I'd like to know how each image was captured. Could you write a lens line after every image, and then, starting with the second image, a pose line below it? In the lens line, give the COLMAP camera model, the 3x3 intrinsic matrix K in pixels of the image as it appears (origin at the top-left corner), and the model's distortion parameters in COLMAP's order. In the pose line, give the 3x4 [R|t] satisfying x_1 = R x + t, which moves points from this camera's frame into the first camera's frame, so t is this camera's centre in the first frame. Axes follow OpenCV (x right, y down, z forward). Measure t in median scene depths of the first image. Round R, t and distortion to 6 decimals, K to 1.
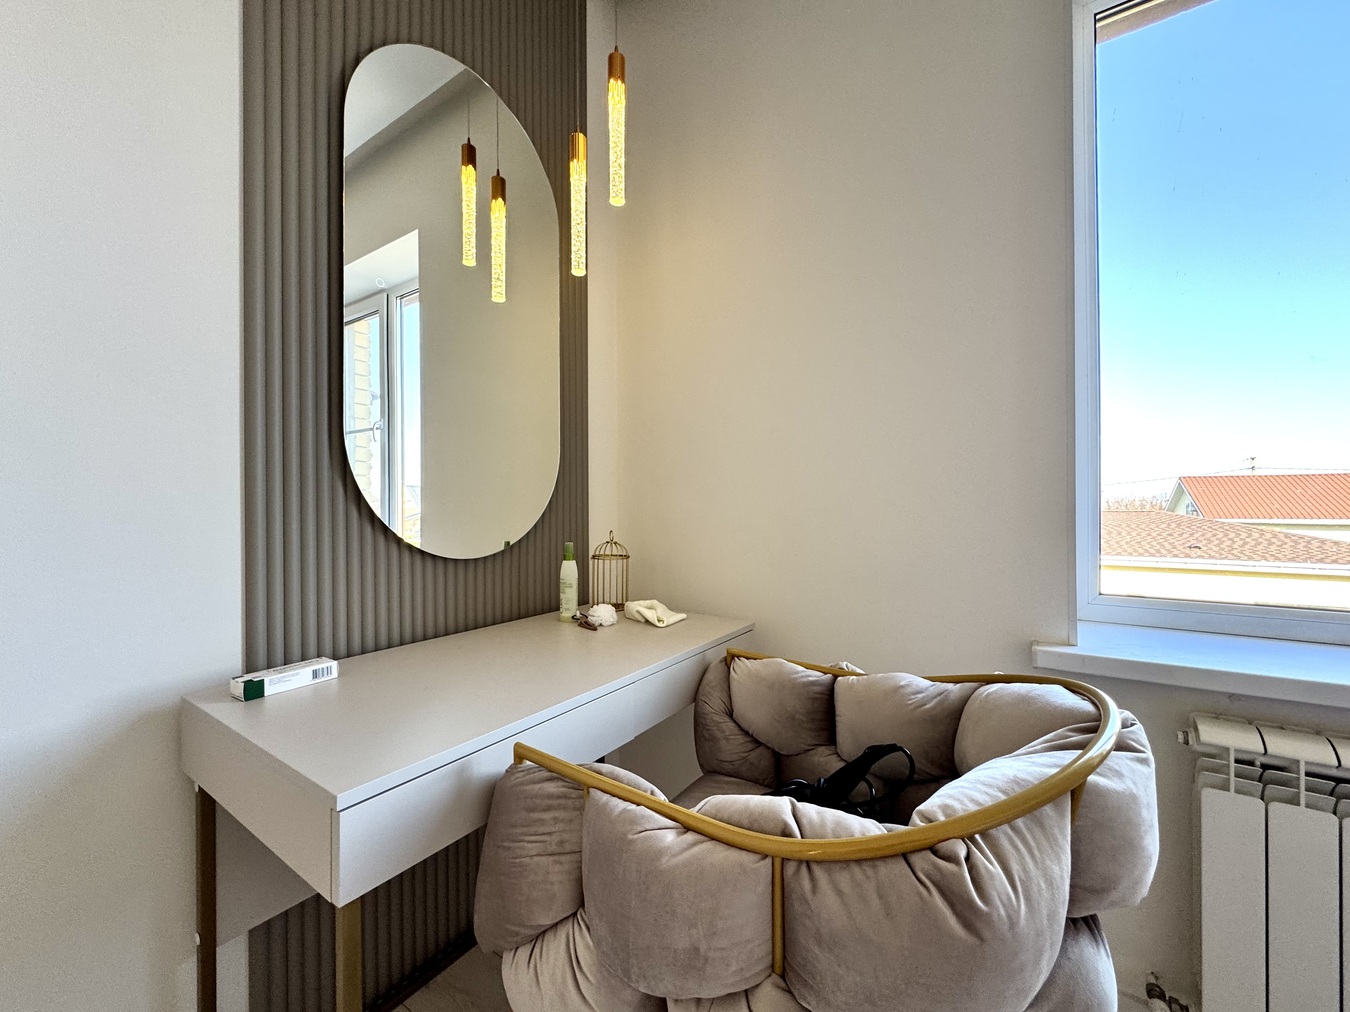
lens RADIAL K [[538.2, 0, 677.9], [0, 538.2, 504.1], [0, 0, 1]] dist [-0.003285, 0.000815]
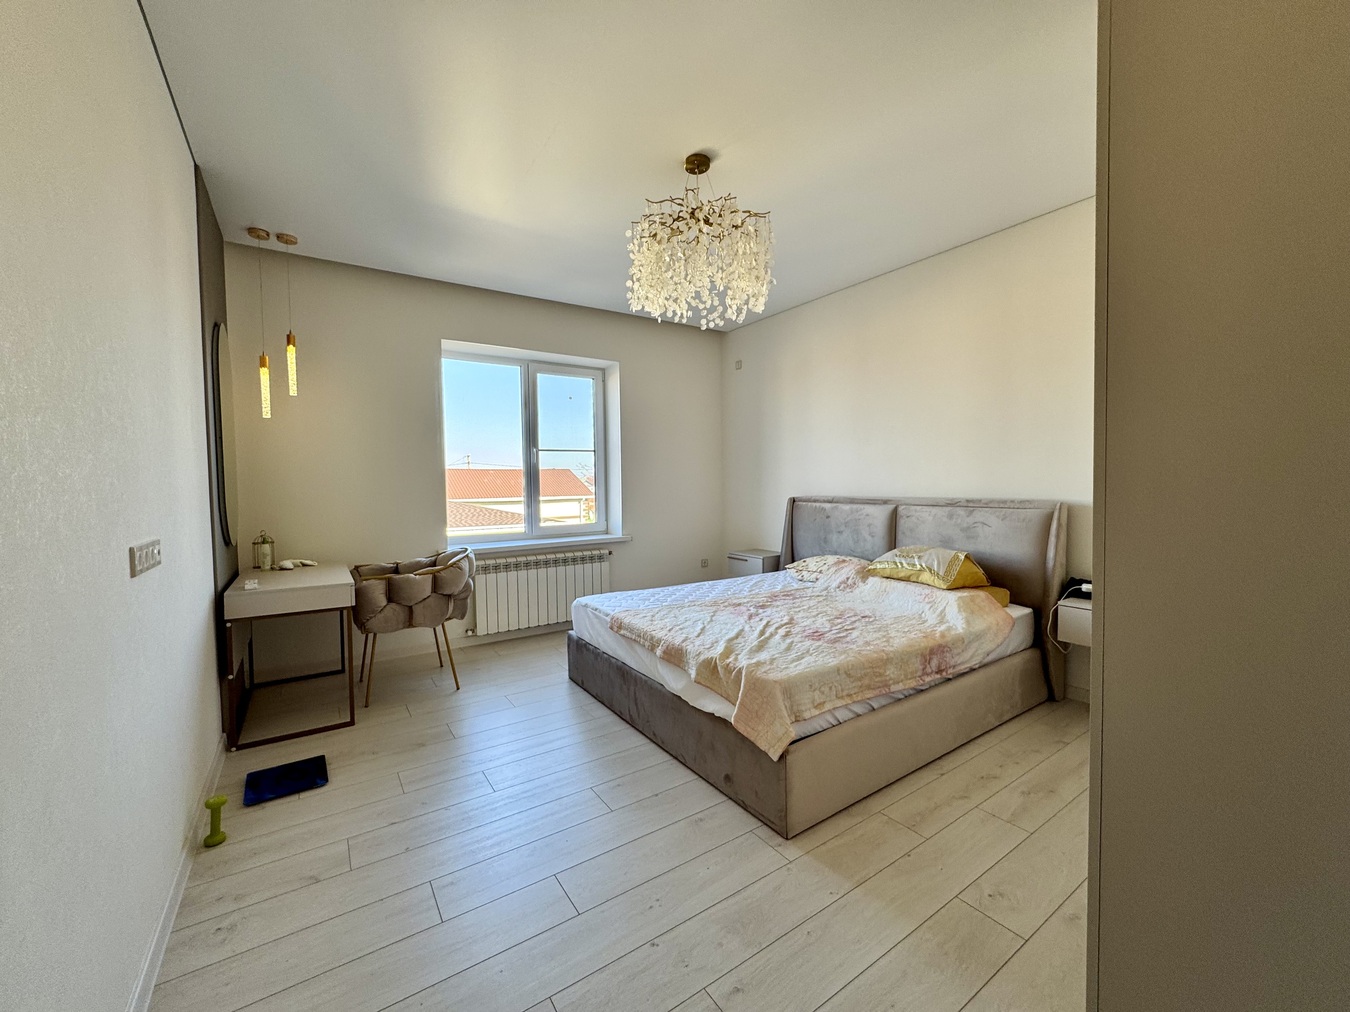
lens RADIAL K [[538.2, 0, 674.3], [0, 538.2, 504.9], [0, 0, 1]] dist [-0.003285, 0.000815]
pose [[0.375454, -0.042463, 0.925868, -0.158182], [0.015240, 0.999098, 0.039641, -0.011634], [-0.926716, -0.000773, 0.375762, -0.138606]]
